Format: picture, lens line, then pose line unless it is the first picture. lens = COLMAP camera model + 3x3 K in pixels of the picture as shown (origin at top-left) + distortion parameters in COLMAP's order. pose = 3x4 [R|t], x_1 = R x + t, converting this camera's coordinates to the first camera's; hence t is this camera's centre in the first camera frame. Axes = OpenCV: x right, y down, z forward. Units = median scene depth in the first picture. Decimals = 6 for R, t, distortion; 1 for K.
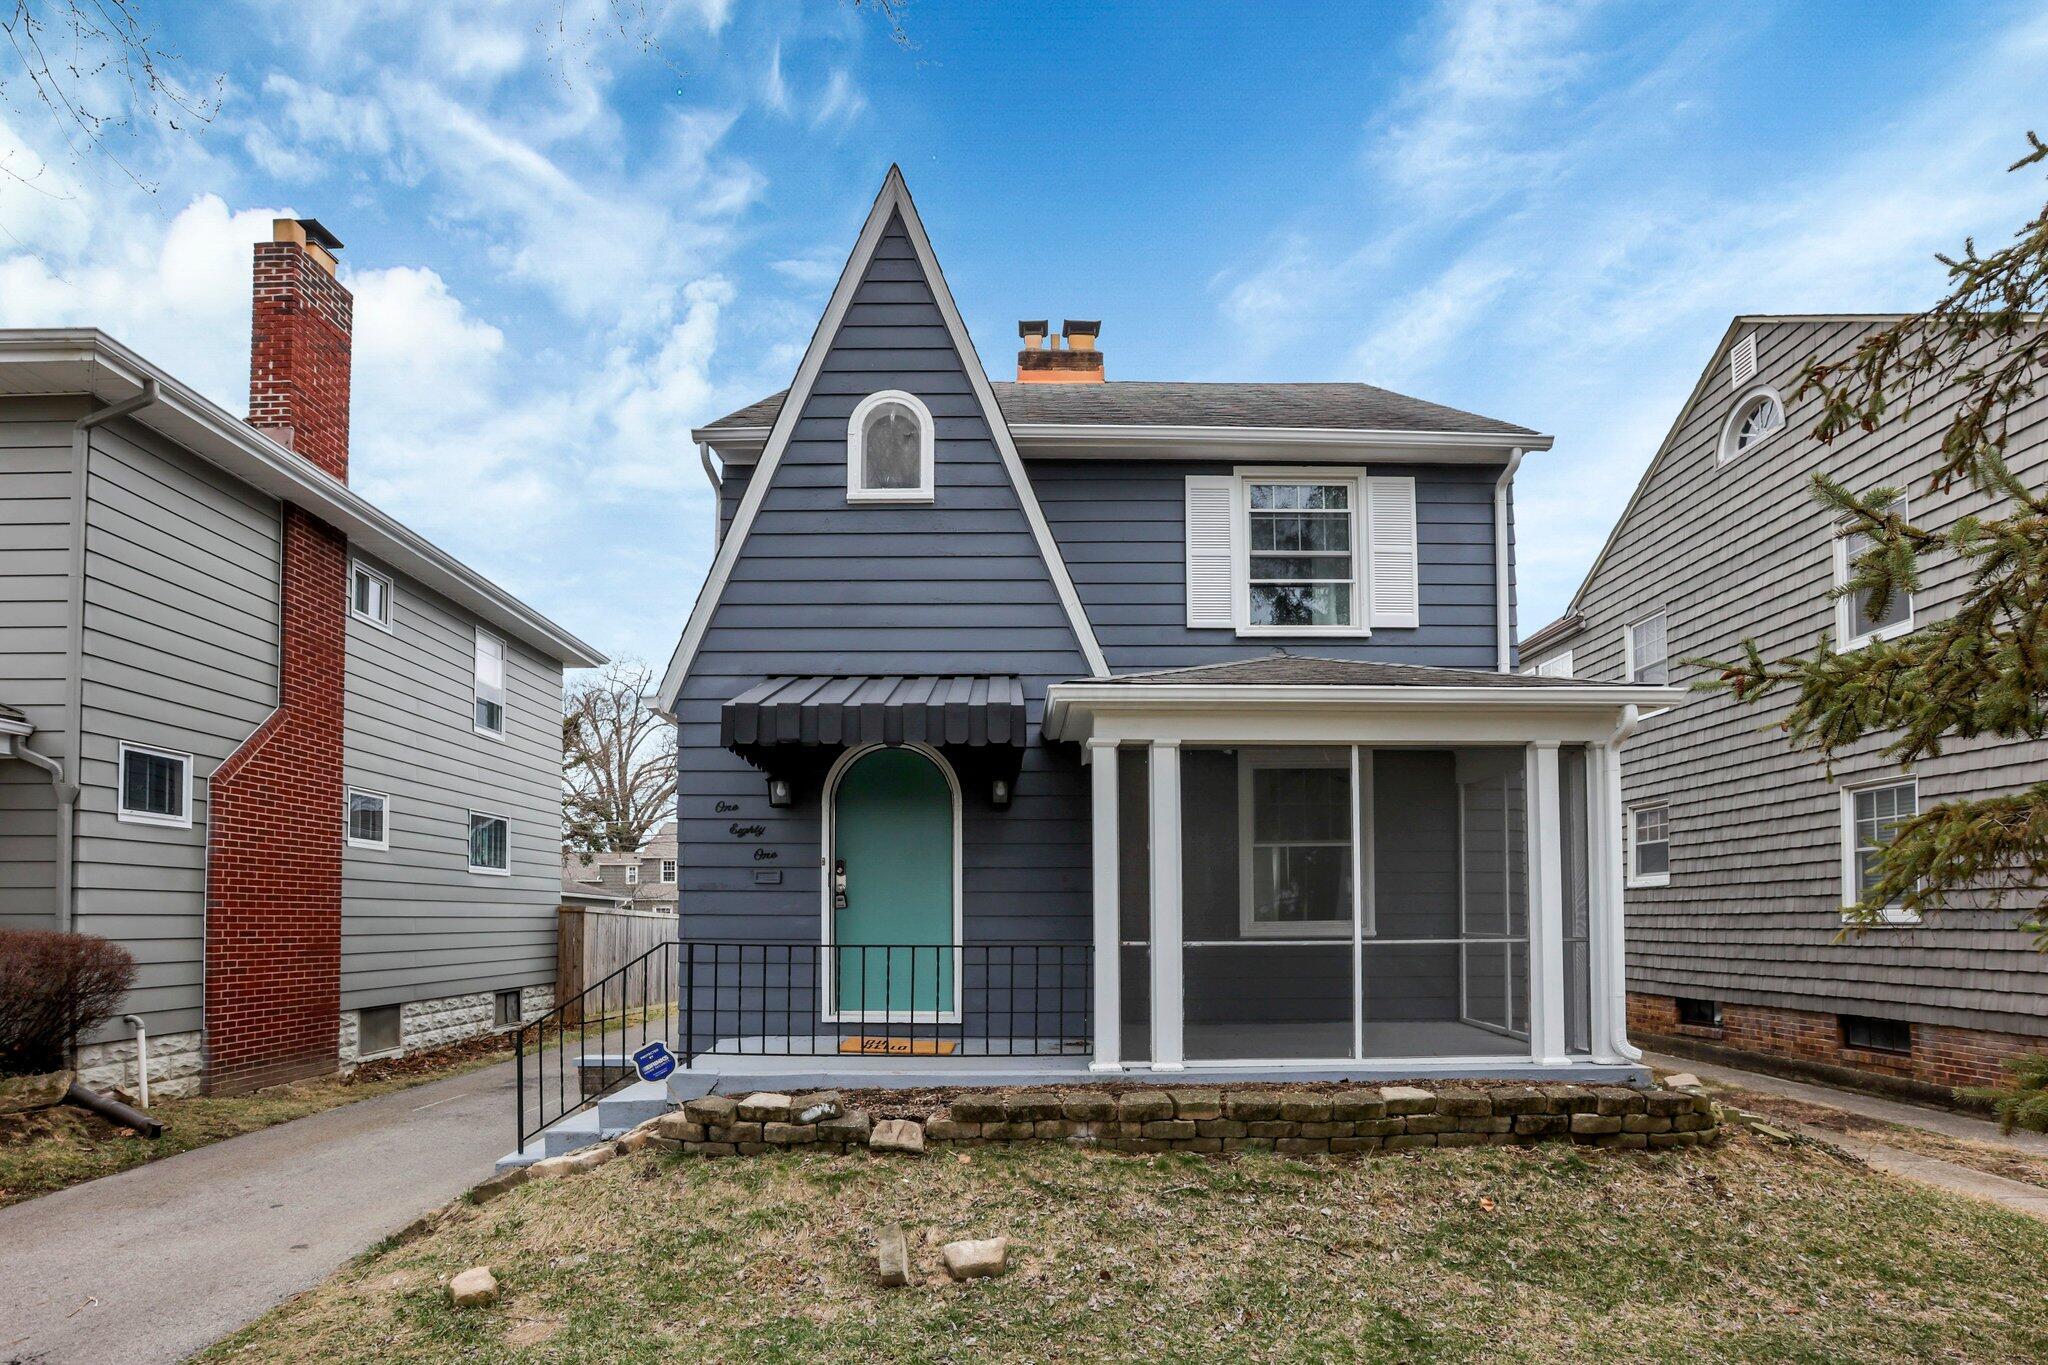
lens RADIAL K [[987.2, 0, 1023.3], [0, 987.2, 813.1], [0, 0, 1]] dist [-0.052436, 0.019138]
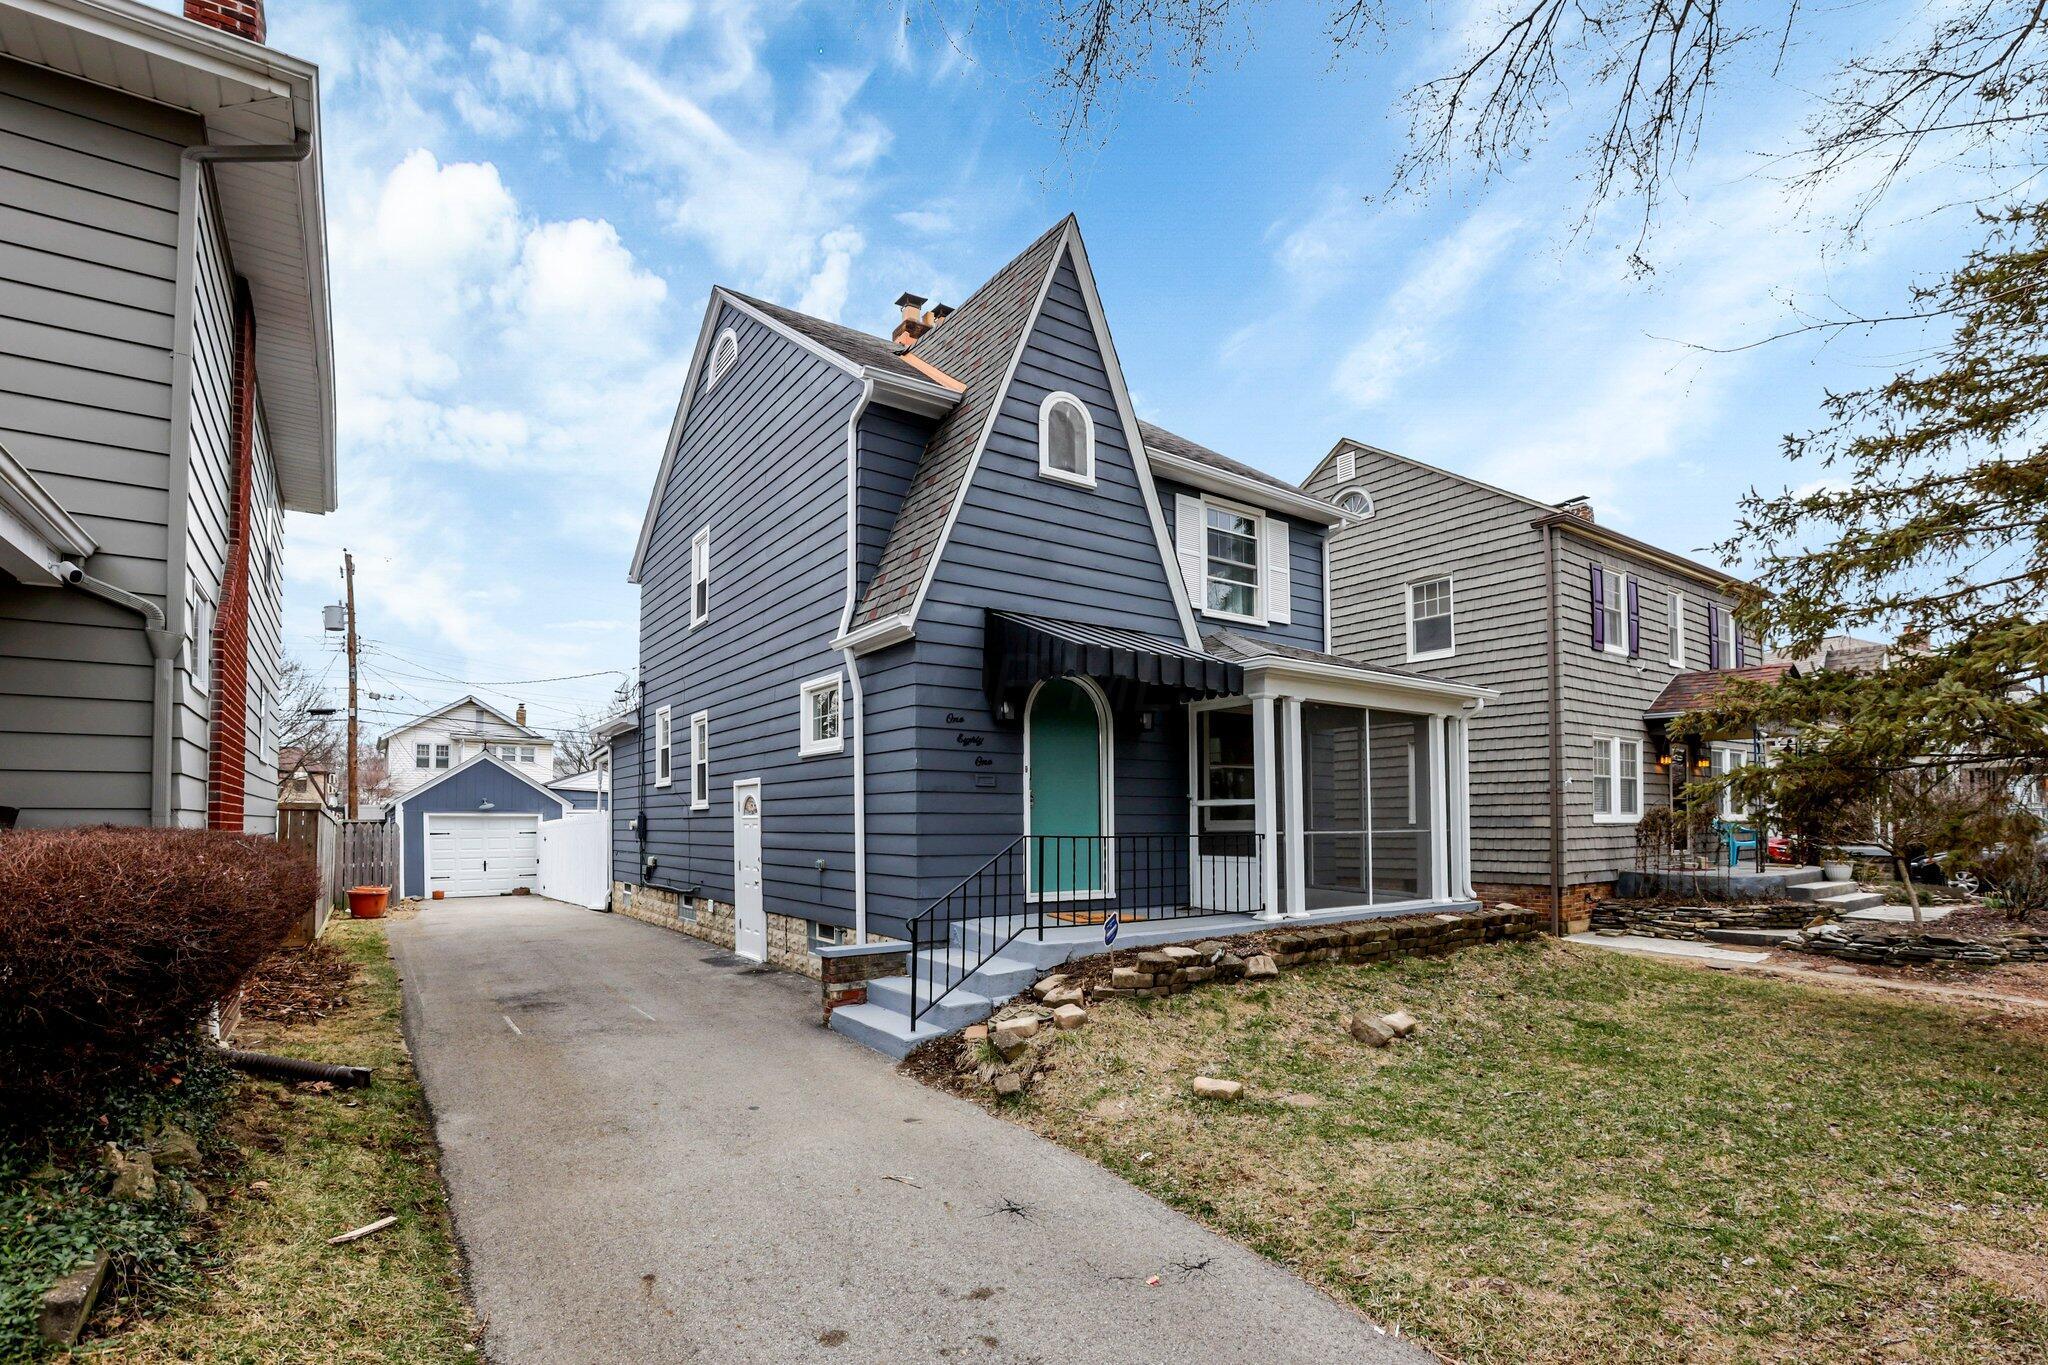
lens RADIAL K [[951.5, 0, 1020.7], [0, 951.5, 691.6], [0, 0, 1]] dist [-0.052151, 0.019317]
pose [[0.823656, 0.078990, 0.561561, -0.866984], [-0.059848, 0.996829, -0.052435, 0.015741], [-0.563922, 0.009580, 0.825772, 0.039707]]
